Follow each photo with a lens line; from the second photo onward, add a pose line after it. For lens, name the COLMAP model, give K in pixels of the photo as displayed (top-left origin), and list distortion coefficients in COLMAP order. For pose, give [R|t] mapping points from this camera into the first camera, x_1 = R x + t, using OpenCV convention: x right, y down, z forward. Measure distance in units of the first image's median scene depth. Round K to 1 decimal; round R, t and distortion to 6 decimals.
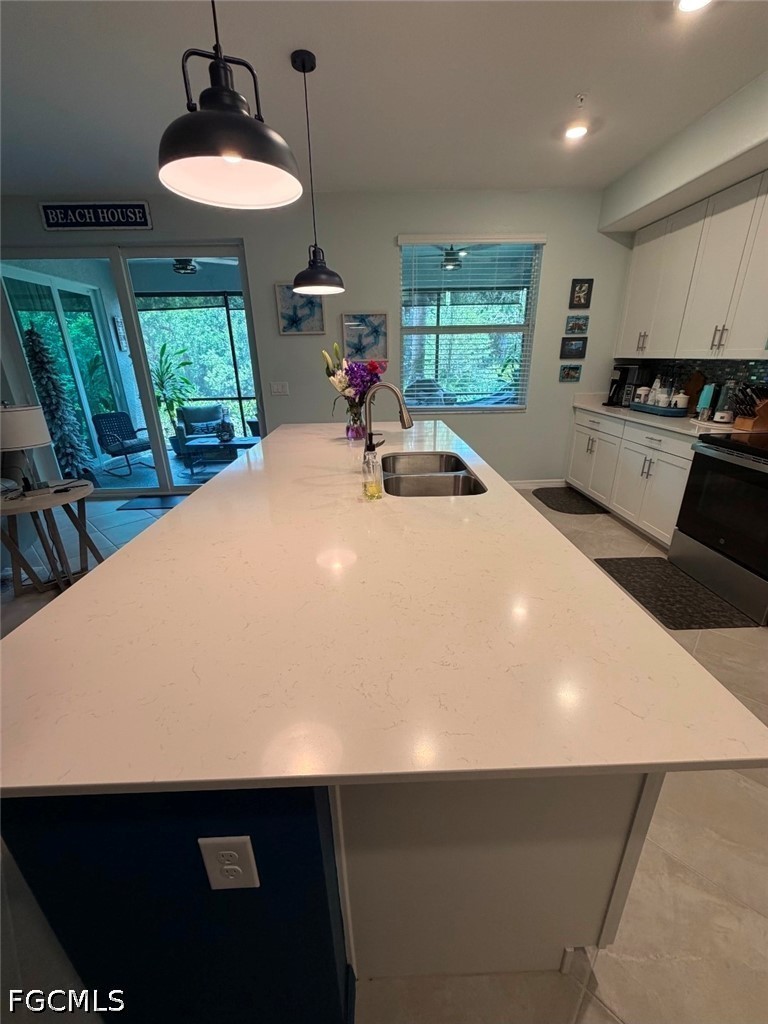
lens RADIAL K [[409.1, 0, 383.1], [0, 409.1, 507.9], [0, 0, 1]] dist [0.003630, -0.000359]
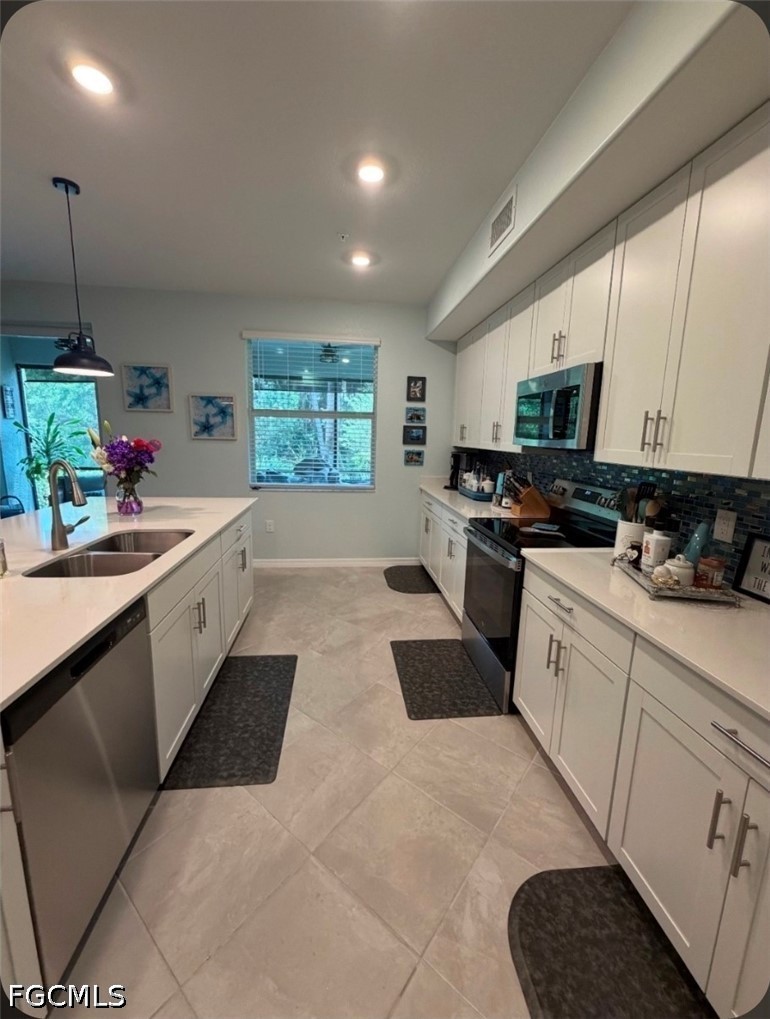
lens RADIAL K [[408.6, 0, 385.3], [0, 408.6, 504.6], [0, 0, 1]] dist [0.002061, -0.000101]
pose [[0.995611, 0.027083, 0.089579, 0.312430], [-0.009744, 0.982006, -0.188600, -0.008595], [-0.093075, 0.186900, 0.977960, -0.009946]]
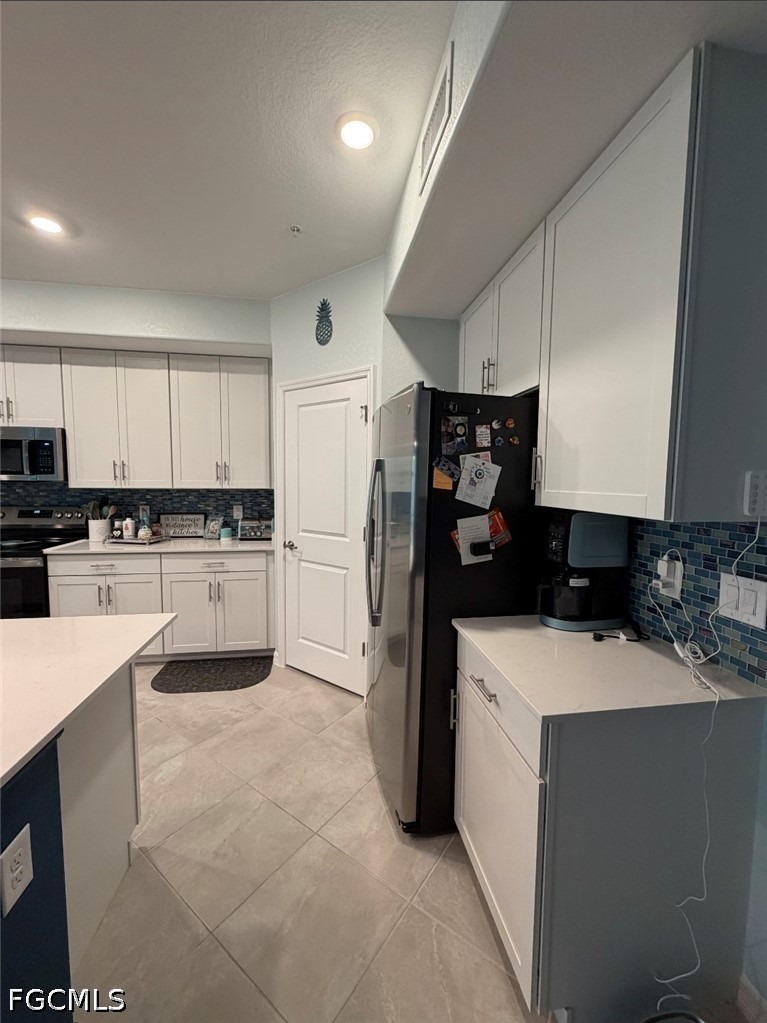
lens RADIAL K [[408.7, 0, 380.3], [0, 408.7, 513.5], [0, 0, 1]] dist [0.003630, -0.000359]
pose [[-0.125479, -0.062550, 0.990122, -0.294228], [0.340606, 0.934634, 0.102210, 0.019352], [-0.931795, 0.350067, -0.095972, -0.037788]]
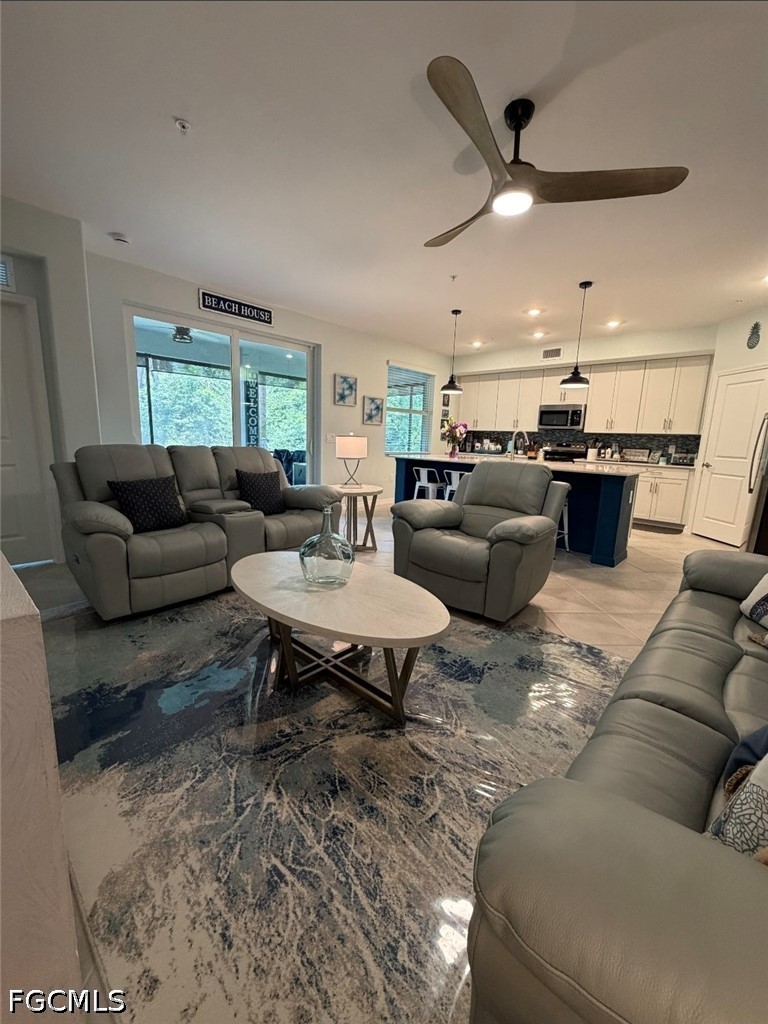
lens RADIAL K [[409.1, 0, 385.3], [0, 409.1, 510.6], [0, 0, 1]] dist [0.003630, -0.000359]
pose [[0.694781, -0.091129, 0.713424, -1.275136], [0.211440, 0.973987, -0.081502, 0.131310], [-0.687439, 0.207472, 0.695977, -0.117841]]
